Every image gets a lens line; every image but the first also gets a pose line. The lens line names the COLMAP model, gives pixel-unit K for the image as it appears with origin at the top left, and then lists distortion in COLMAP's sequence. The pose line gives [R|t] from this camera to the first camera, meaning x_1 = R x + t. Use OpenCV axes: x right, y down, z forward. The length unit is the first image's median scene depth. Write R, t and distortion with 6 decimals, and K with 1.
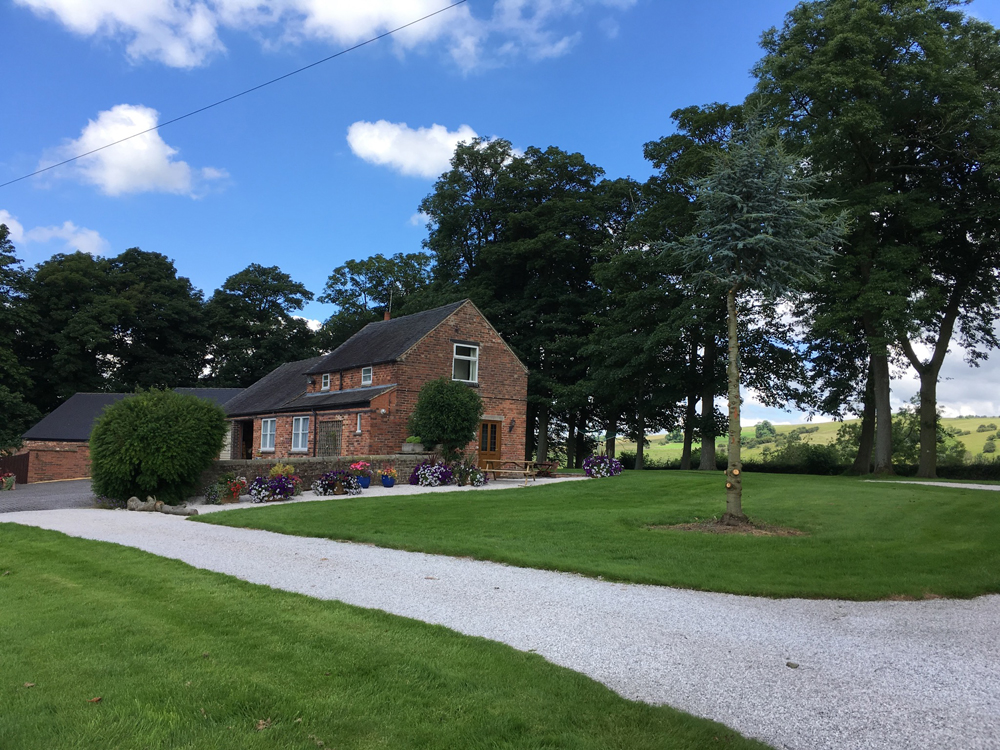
lens RADIAL K [[853.5, 0, 499.5], [0, 853.5, 373.2], [0, 0, 1]] dist [0.050268, -0.000620]
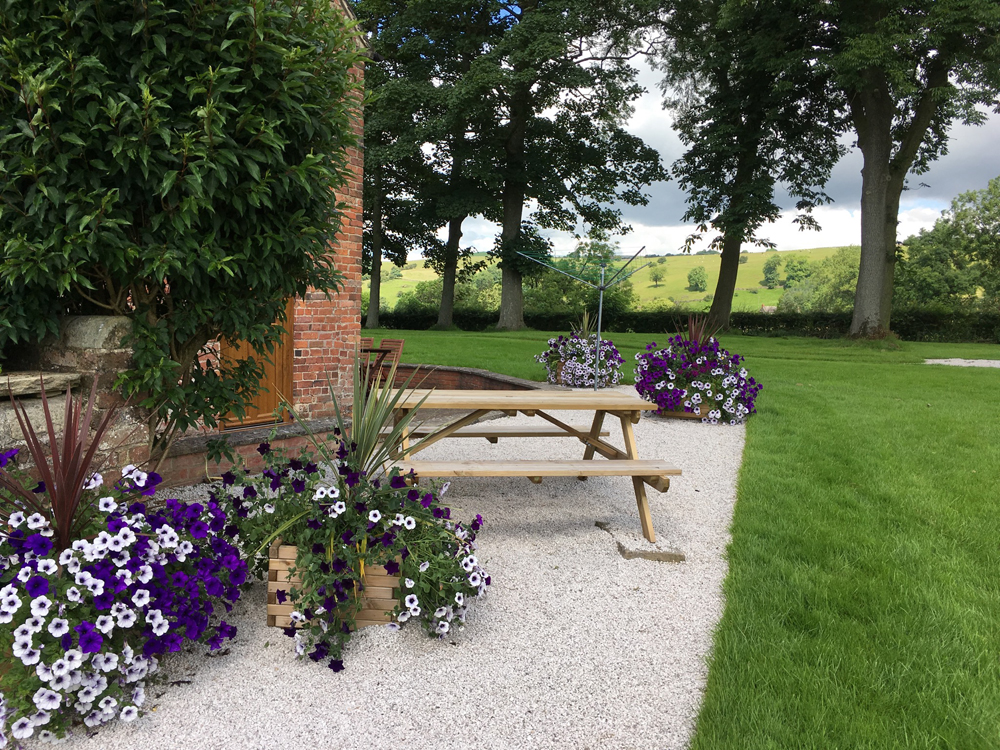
lens RADIAL K [[853.5, 0, 499.5], [0, 853.5, 373.2], [0, 0, 1]] dist [0.050268, -0.000620]
pose [[0.894688, -0.036368, 0.445208, -0.061192], [-0.047050, 0.983463, 0.174889, 0.052998], [-0.444207, -0.177419, 0.878182, 0.694007]]
